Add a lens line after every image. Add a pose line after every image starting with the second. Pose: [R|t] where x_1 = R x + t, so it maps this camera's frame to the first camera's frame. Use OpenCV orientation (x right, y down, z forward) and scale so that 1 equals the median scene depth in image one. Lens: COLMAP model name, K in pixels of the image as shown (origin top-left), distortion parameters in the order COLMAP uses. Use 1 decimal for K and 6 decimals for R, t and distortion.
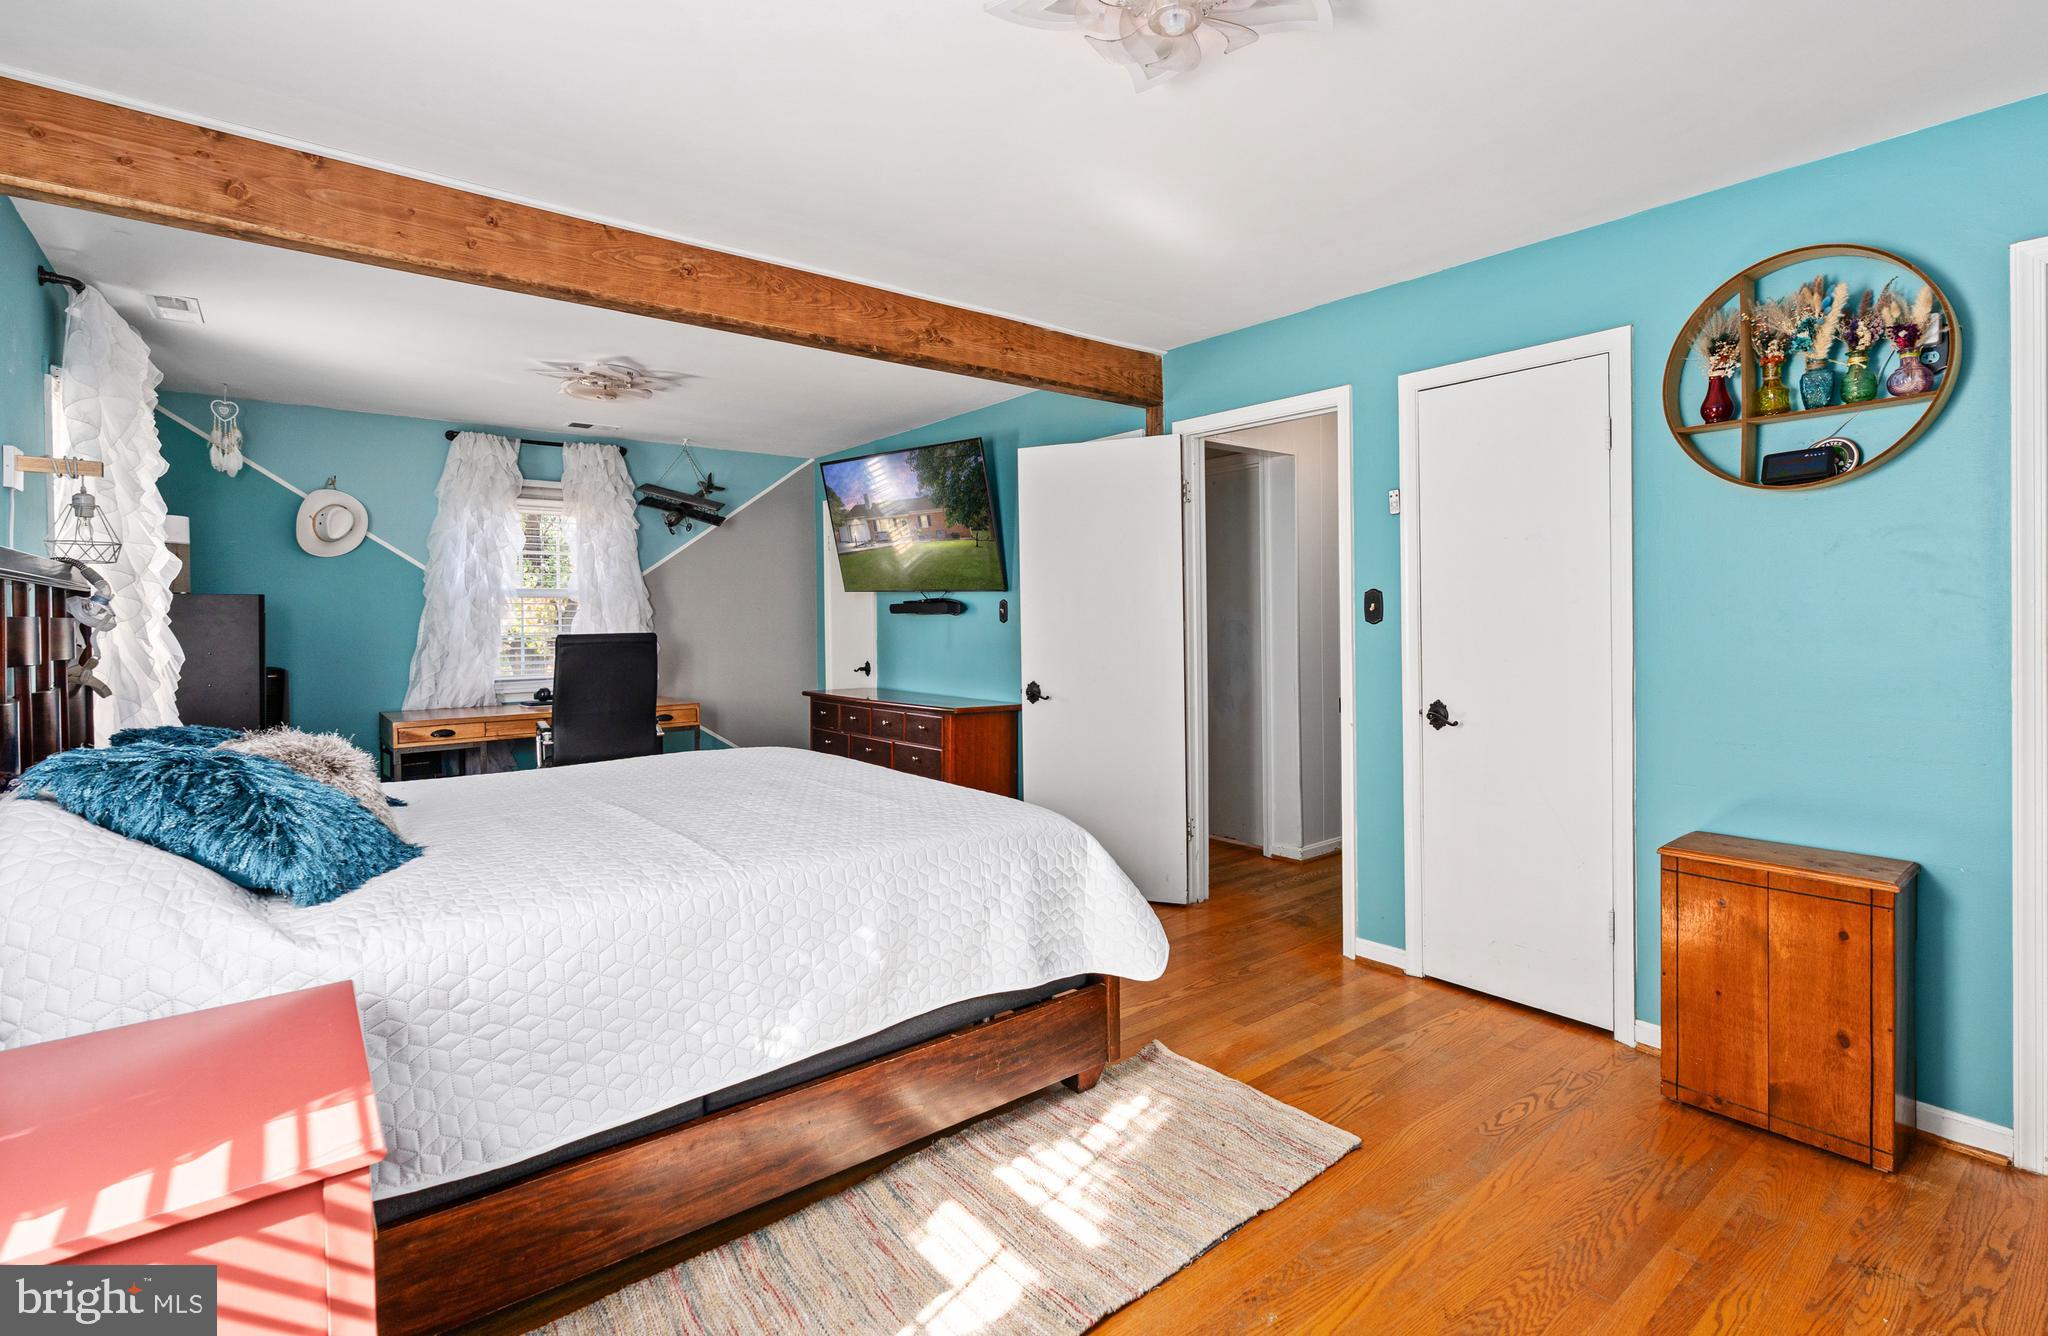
lens RADIAL K [[1027.8, 0, 1000.3], [0, 1027.8, 631.4], [0, 0, 1]] dist [-0.009847, 0.002988]
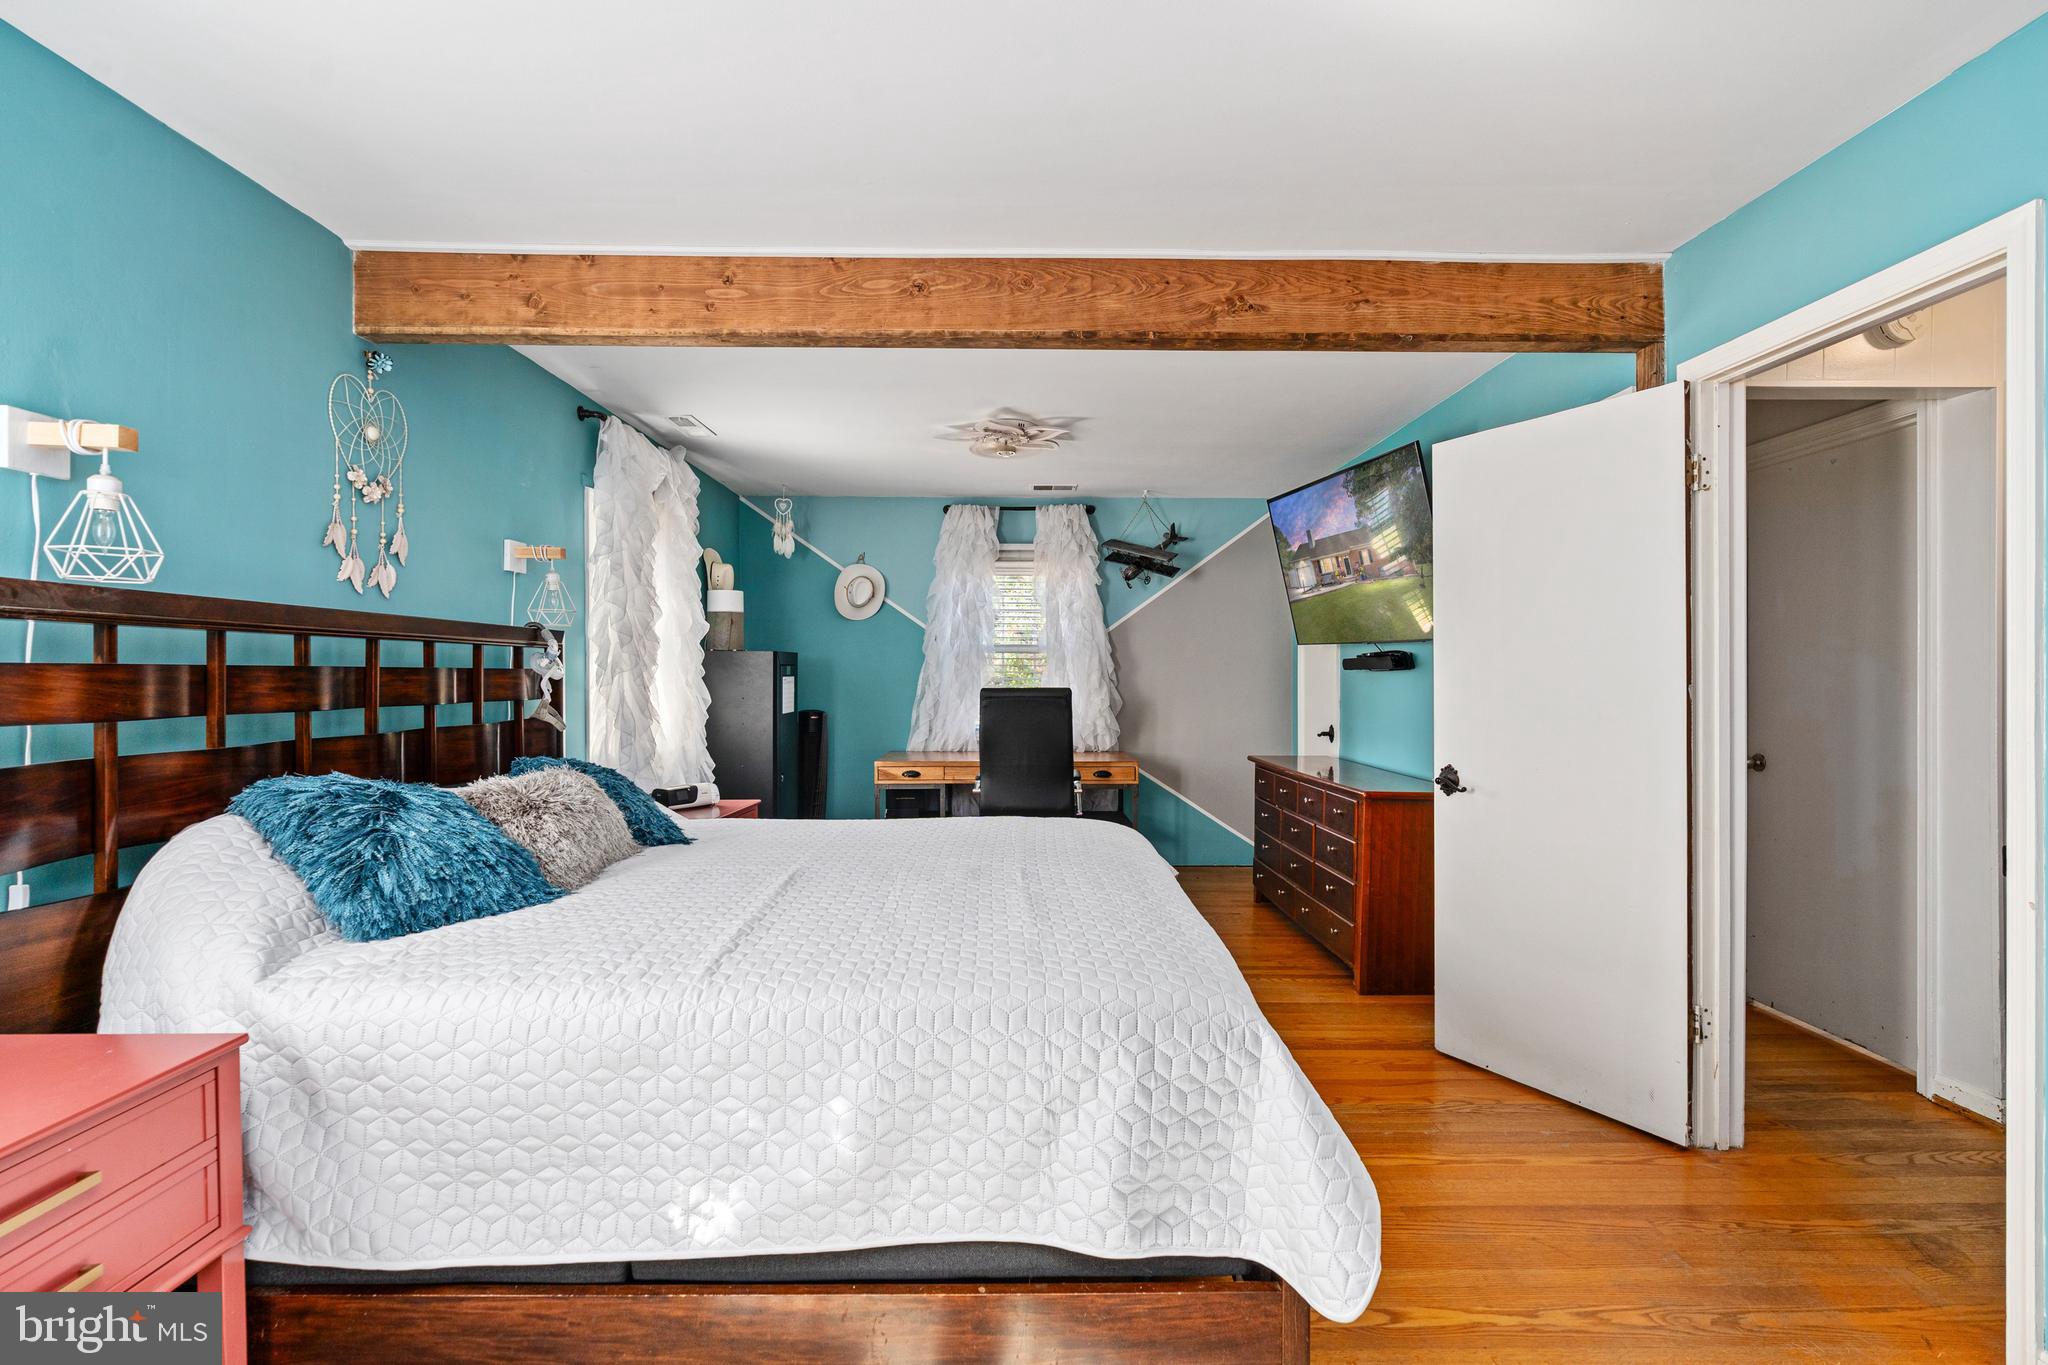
lens RADIAL K [[931.7, 0, 1010.5], [0, 931.7, 682.3], [0, 0, 1]] dist [-0.011391, 0.004169]
pose [[0.781361, 0.014237, -0.623917, 0.278603], [-0.016655, 0.999859, 0.001957, -0.007739], [0.623857, 0.008862, 0.781488, 0.423010]]
